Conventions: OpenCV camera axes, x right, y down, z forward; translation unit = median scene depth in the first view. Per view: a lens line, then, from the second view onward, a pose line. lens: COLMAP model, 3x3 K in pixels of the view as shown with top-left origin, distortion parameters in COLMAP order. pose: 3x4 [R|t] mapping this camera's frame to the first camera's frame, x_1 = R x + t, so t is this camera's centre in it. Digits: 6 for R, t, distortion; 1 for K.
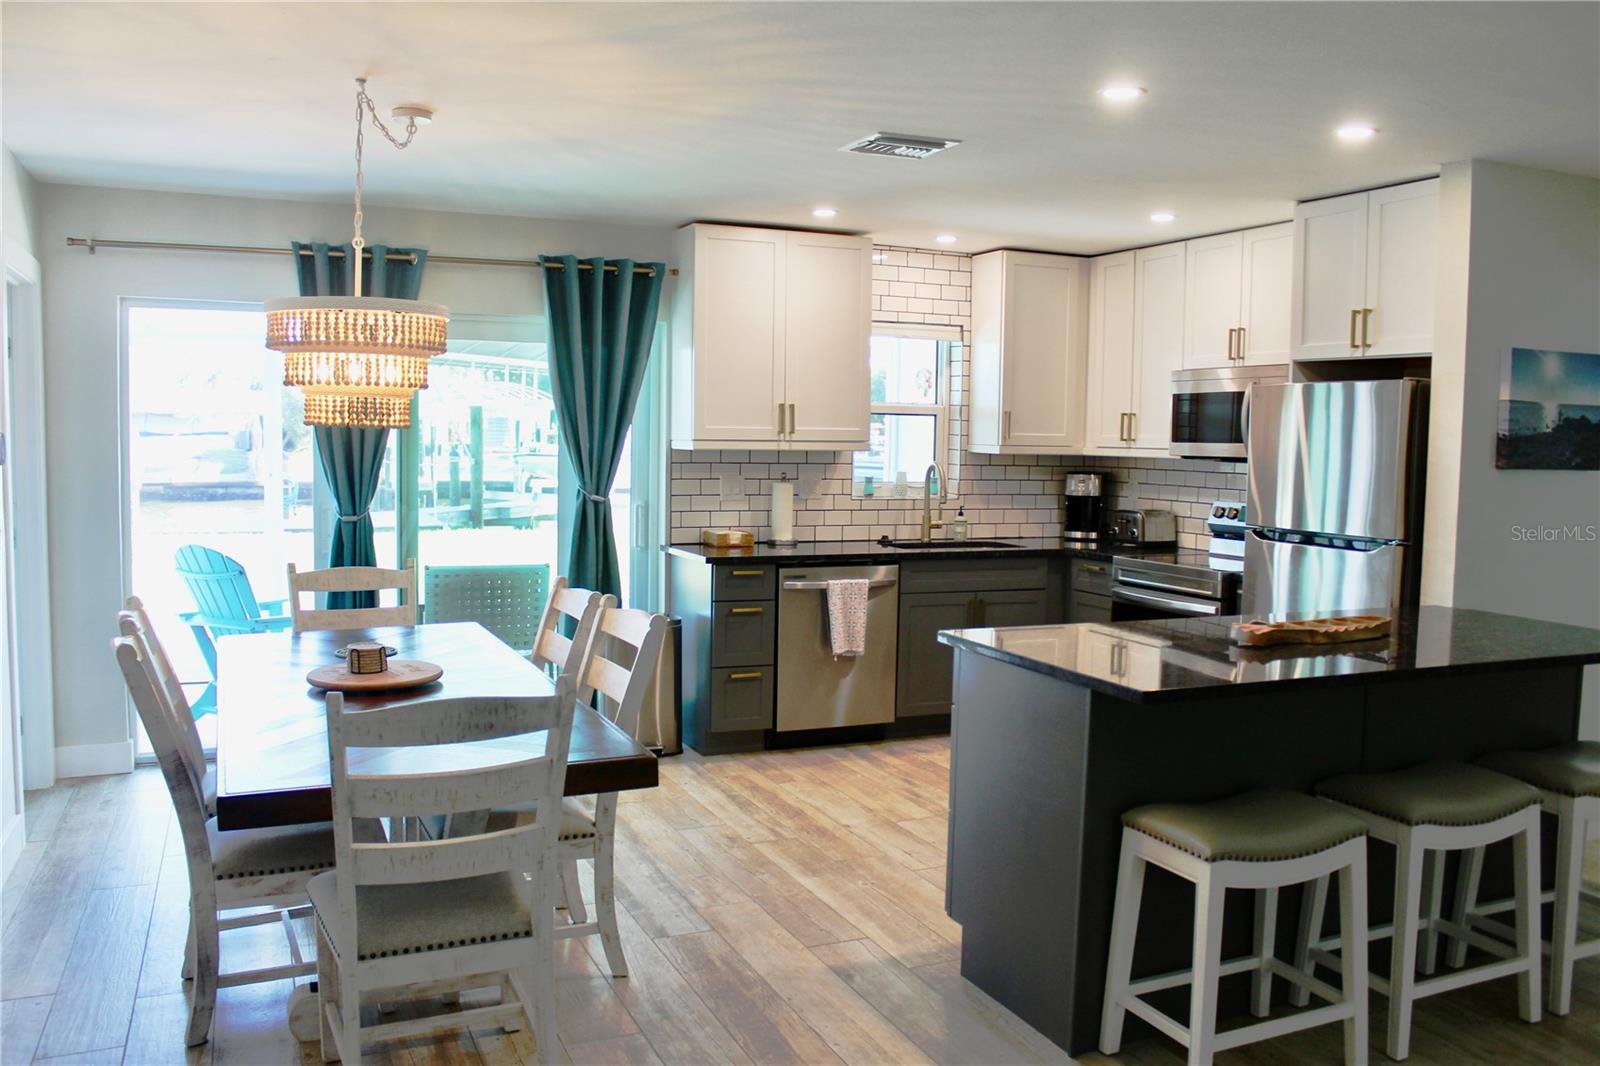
lens RADIAL K [[1317.4, 0, 794.7], [0, 1317.4, 538.6], [0, 0, 1]] dist [-0.168958, 0.149999]
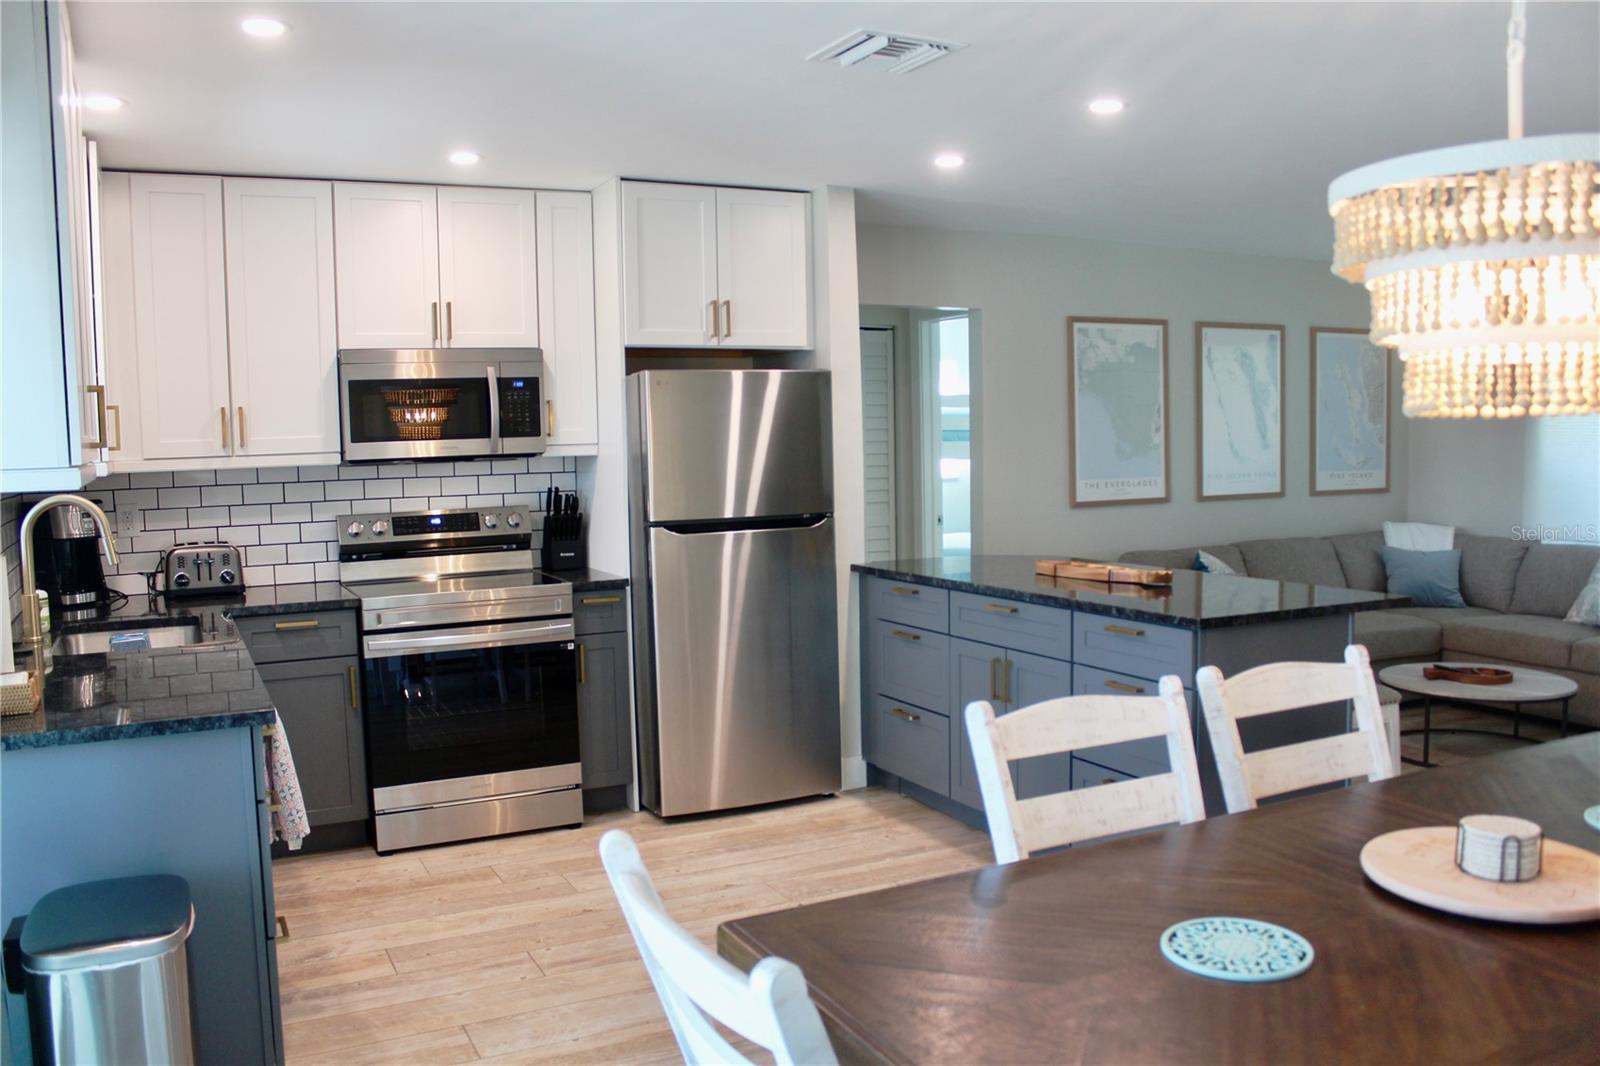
lens RADIAL K [[1317.4, 0, 794.7], [0, 1317.4, 538.6], [0, 0, 1]] dist [-0.168958, 0.149999]
pose [[-0.046850, -0.094813, 0.994392, -0.556065], [0.100777, 0.989957, 0.099139, -0.077180], [-0.993805, 0.104856, -0.036824, 0.877648]]
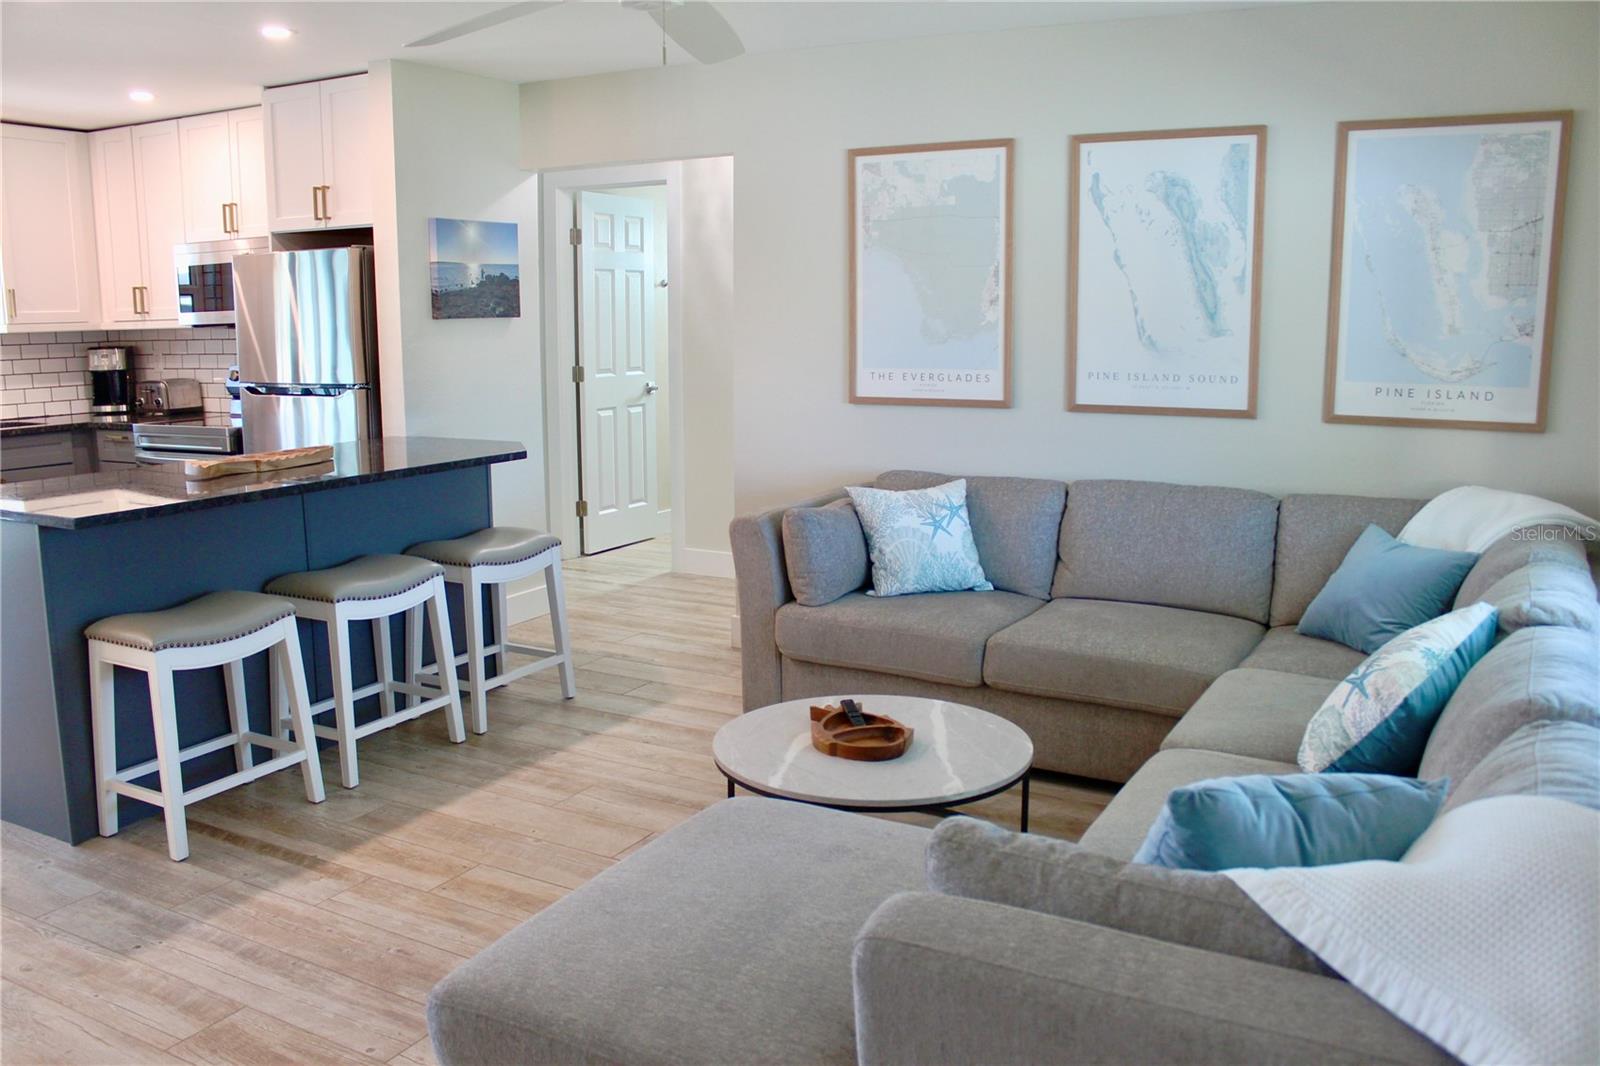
lens RADIAL K [[1317.4, 0, 794.7], [0, 1317.4, 538.6], [0, 0, 1]] dist [-0.168958, 0.149999]
pose [[0.792792, -0.128647, 0.595761, 0.050720], [0.070988, 0.990308, 0.119379, 0.023090], [-0.605345, -0.052351, 0.794240, -0.160077]]
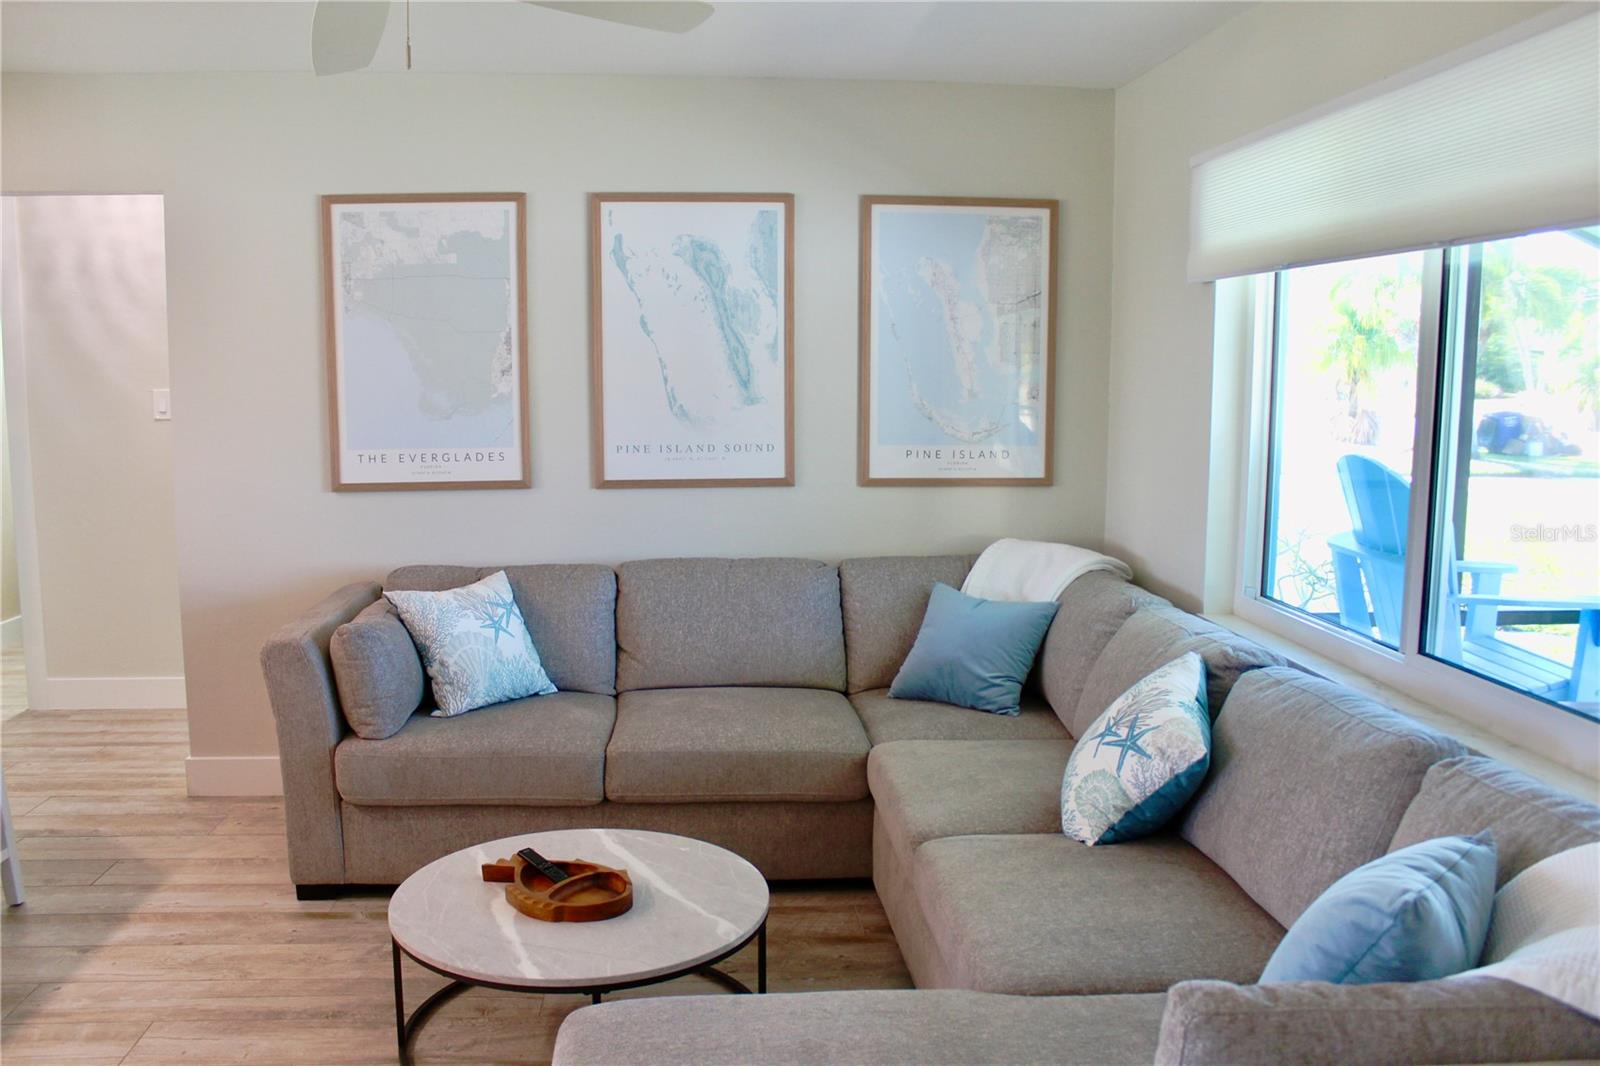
lens RADIAL K [[1317.4, 0, 794.7], [0, 1317.4, 538.6], [0, 0, 1]] dist [-0.168958, 0.149999]
pose [[0.311508, -0.143006, 0.939421, -0.003712], [0.084322, 0.988871, 0.122573, -0.002434], [-0.946495, 0.041031, 0.320099, 0.049872]]
